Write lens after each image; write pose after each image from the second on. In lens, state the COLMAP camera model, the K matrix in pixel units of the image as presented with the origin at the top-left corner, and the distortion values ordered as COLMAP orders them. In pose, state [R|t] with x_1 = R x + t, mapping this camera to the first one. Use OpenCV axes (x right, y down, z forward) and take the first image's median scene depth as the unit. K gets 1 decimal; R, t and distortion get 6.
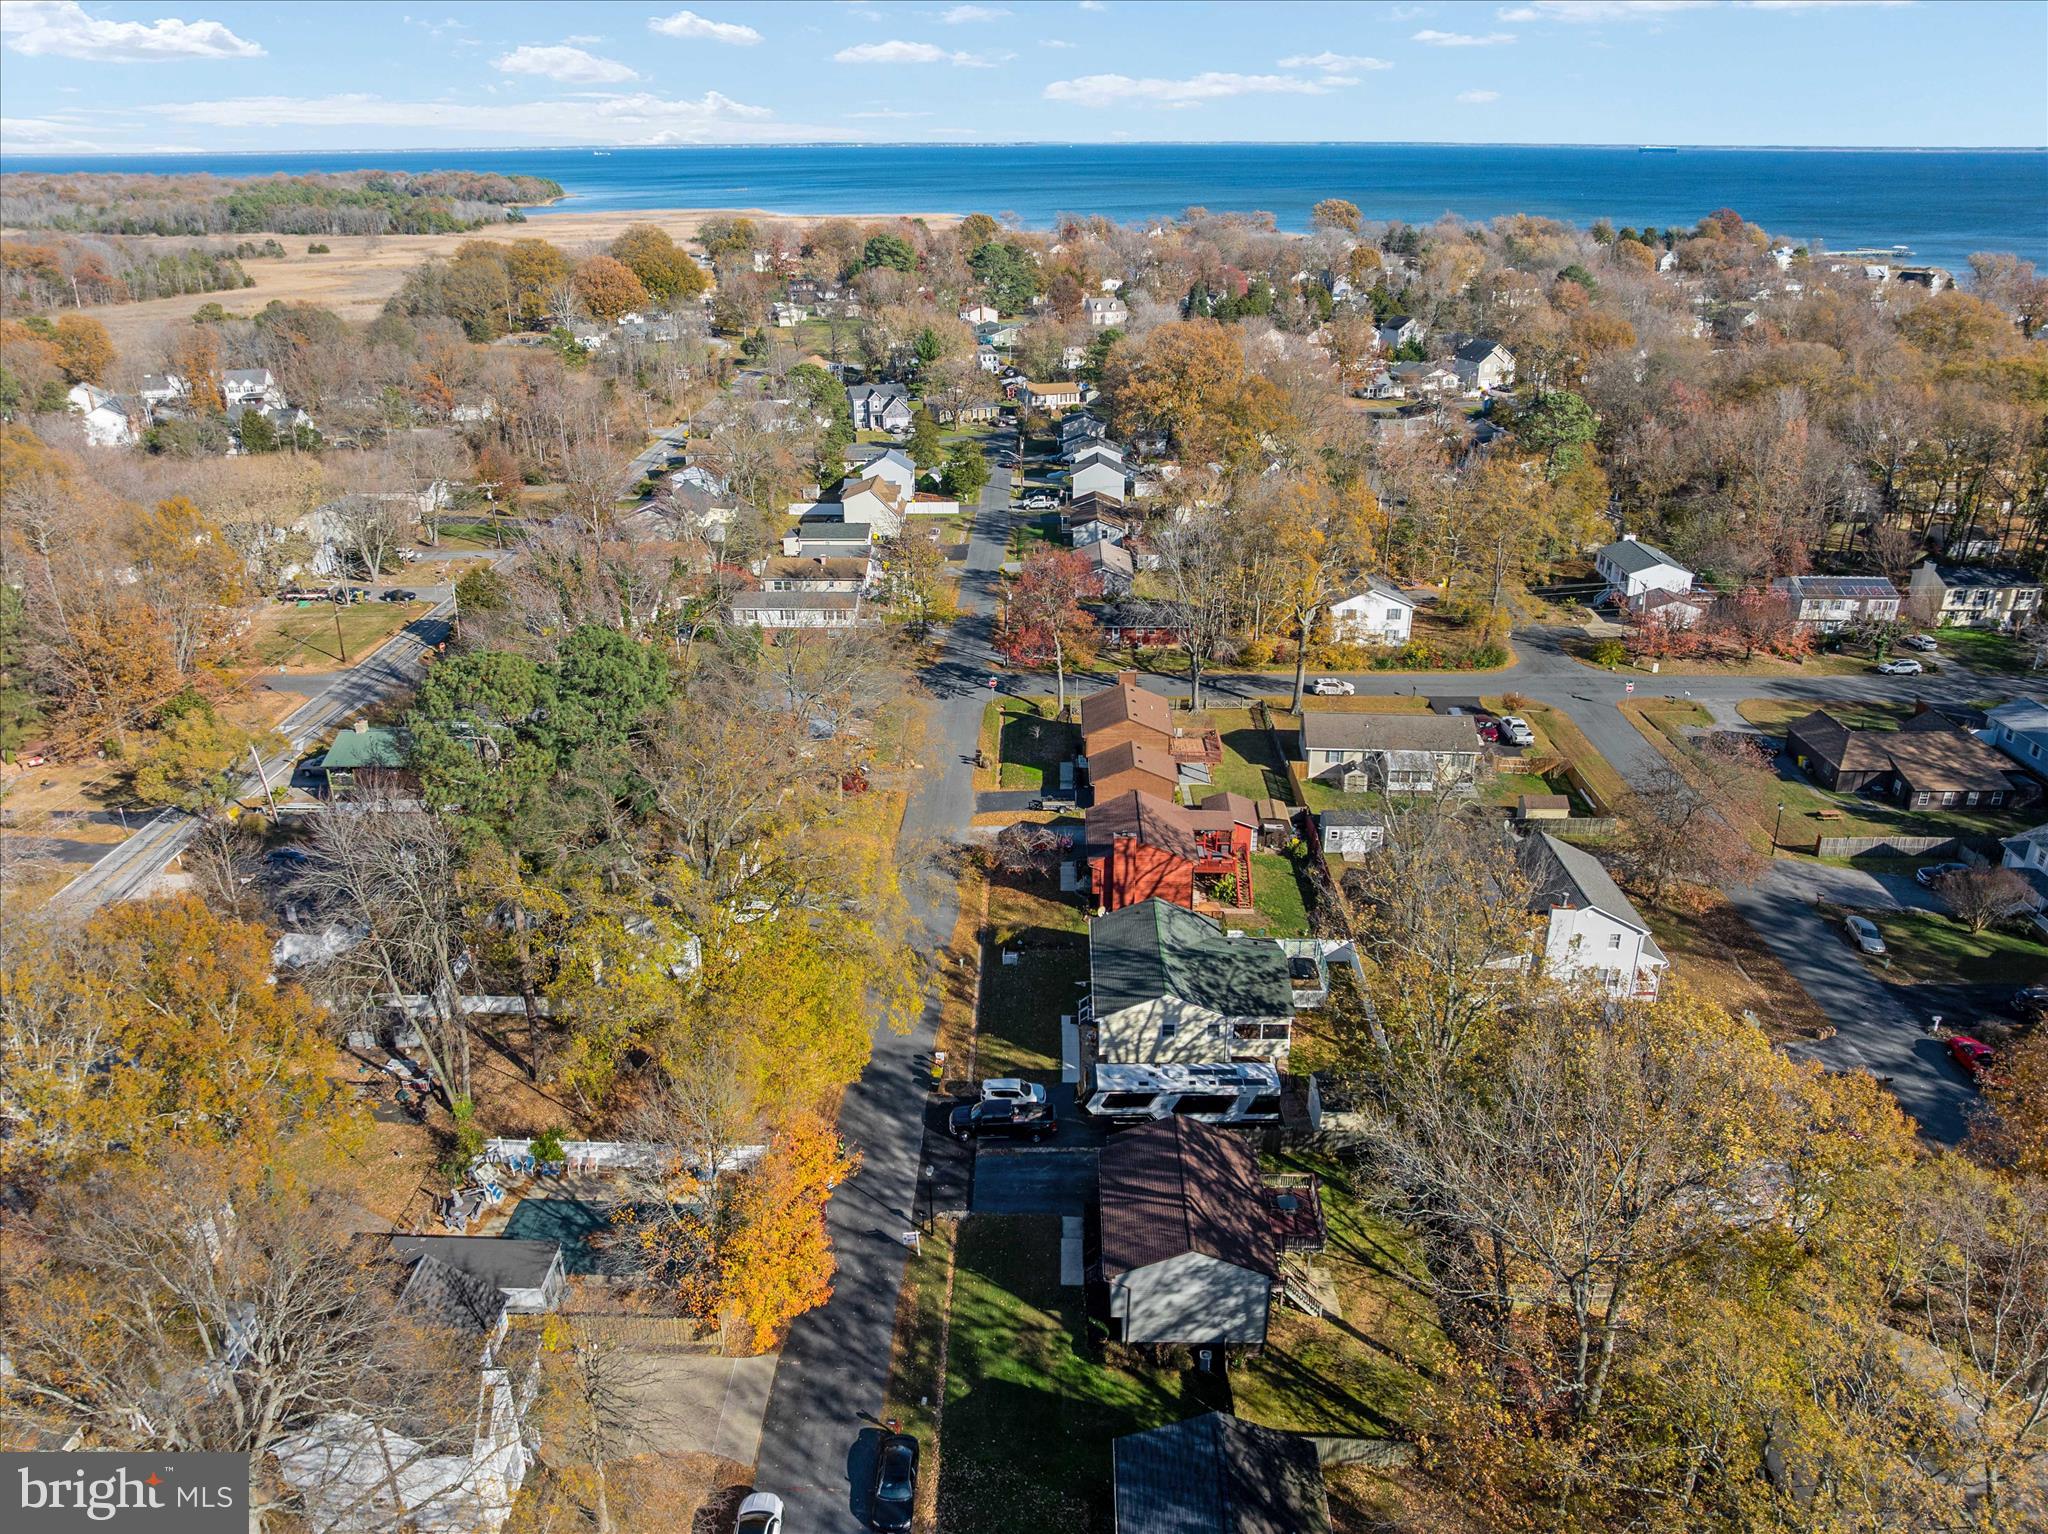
lens RADIAL K [[1447.4, 0, 1018.0], [0, 1447.4, 767.6], [0, 0, 1]] dist [-0.038788, 0.007466]
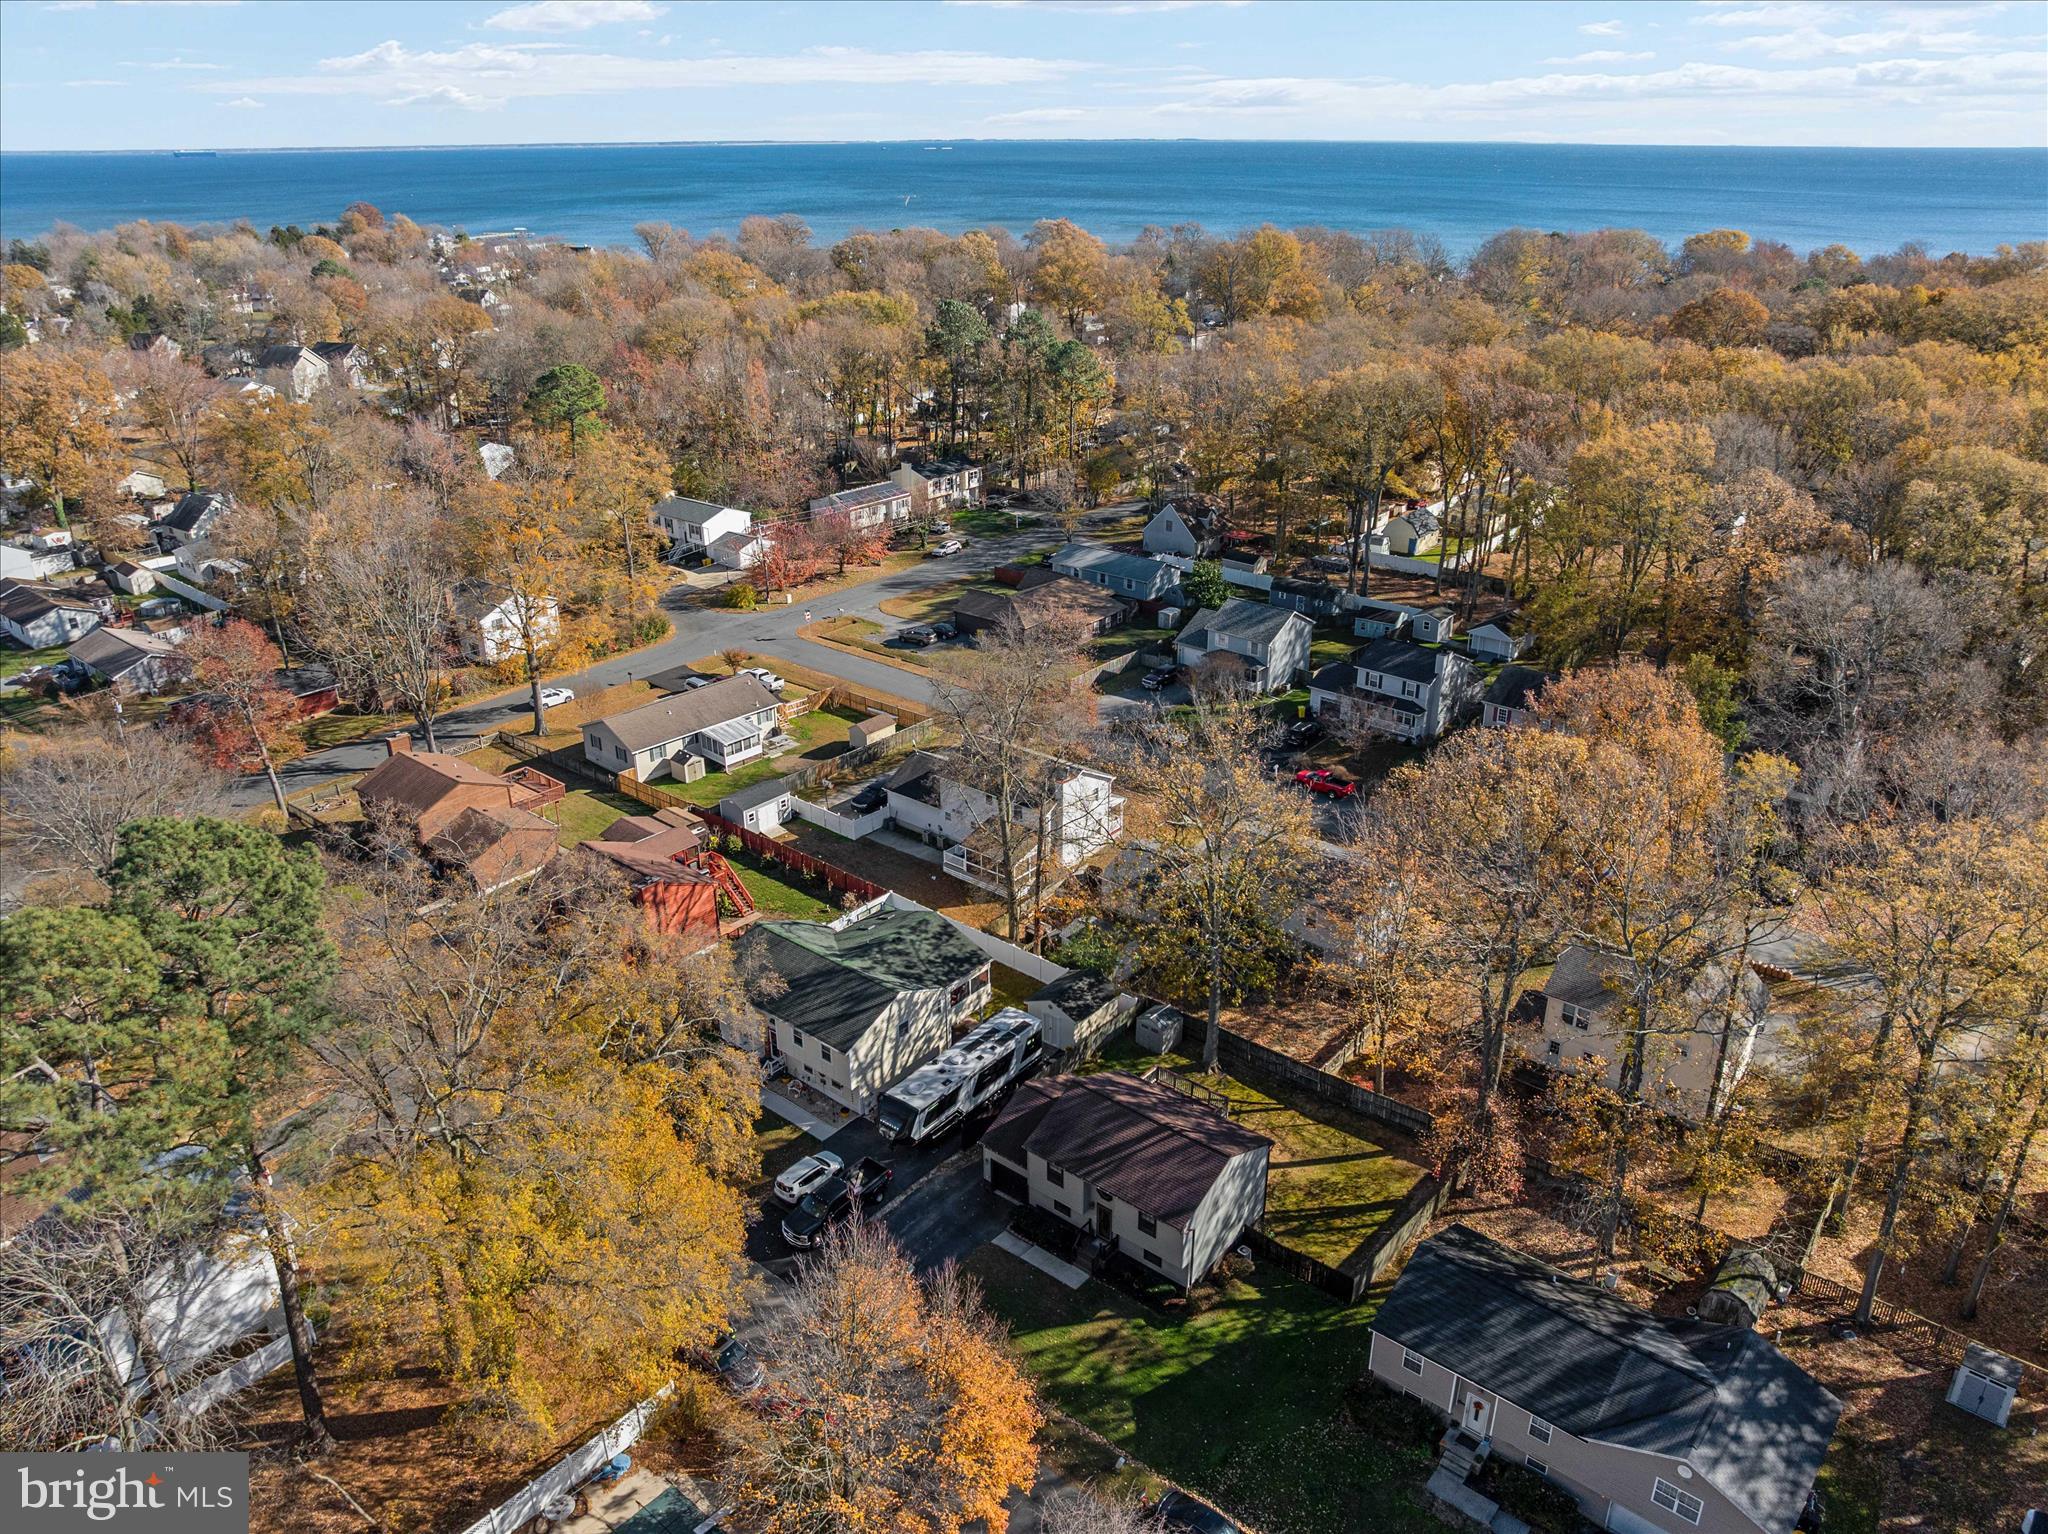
lens RADIAL K [[1447.4, 0, 1018.0], [0, 1447.4, 767.6], [0, 0, 1]] dist [-0.038788, 0.007466]
pose [[0.624275, -0.311938, 0.716223, -0.247199], [0.312982, 0.939892, 0.136550, -0.042640], [-0.715767, 0.138920, 0.684382, 0.153660]]
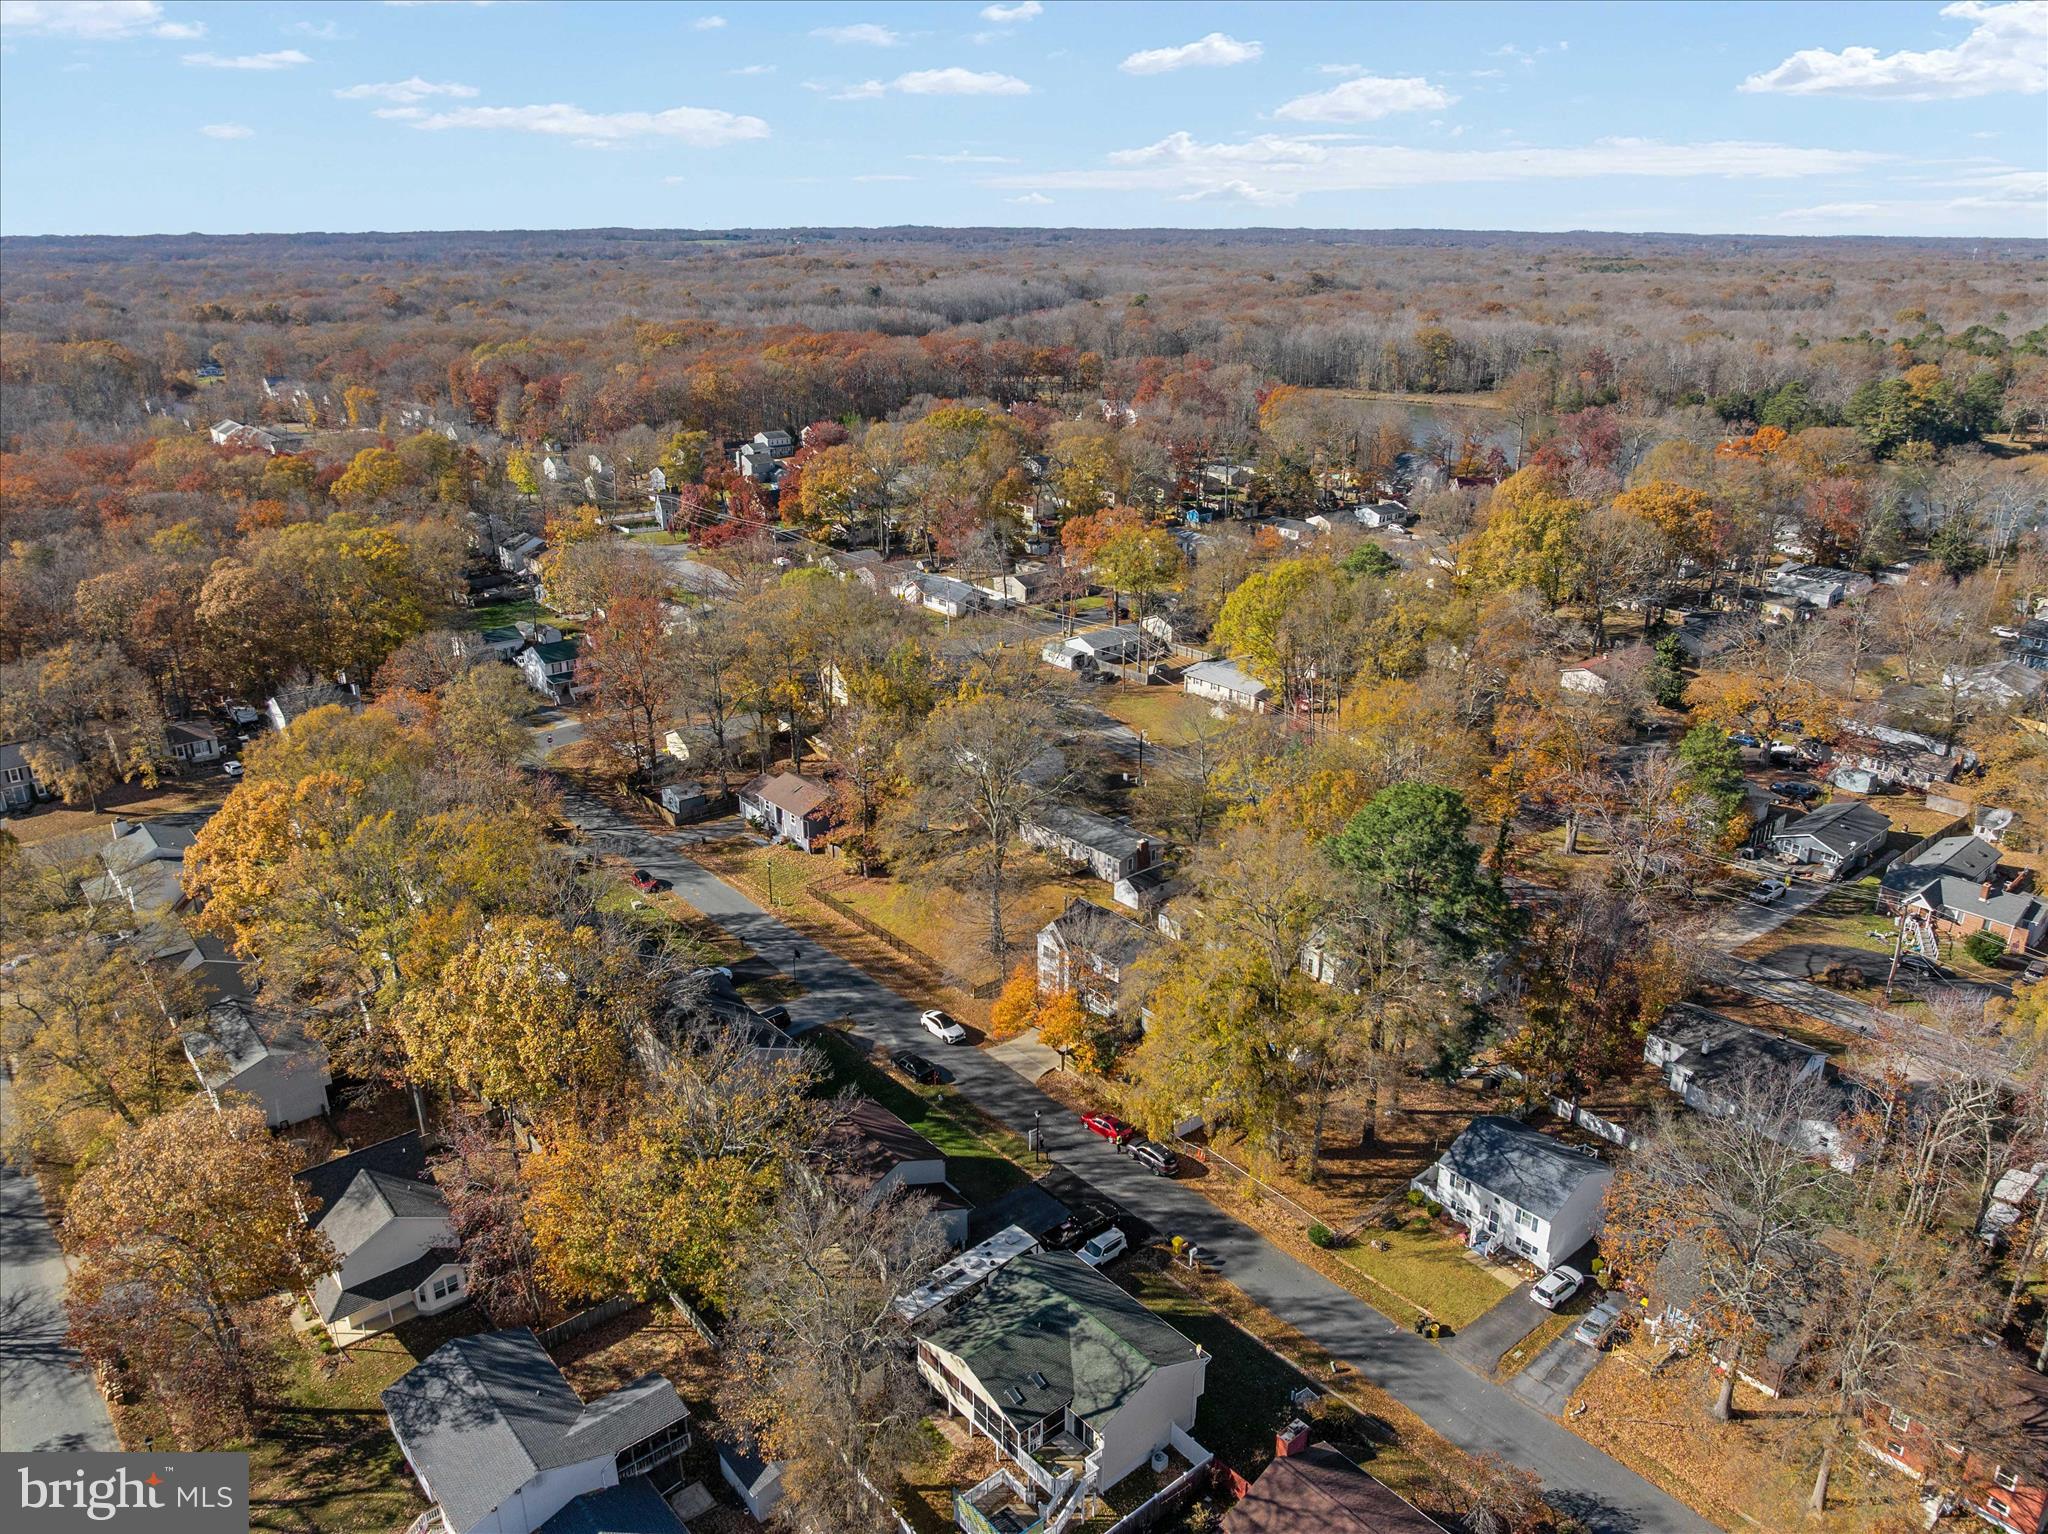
lens RADIAL K [[1447.4, 0, 1018.0], [0, 1447.4, 767.6], [0, 0, 1]] dist [-0.038788, 0.007466]
pose [[-0.747628, 0.240868, -0.618899, 0.339161], [-0.260251, 0.751115, 0.606708, -0.375229], [0.611001, 0.614661, -0.498868, 0.681035]]
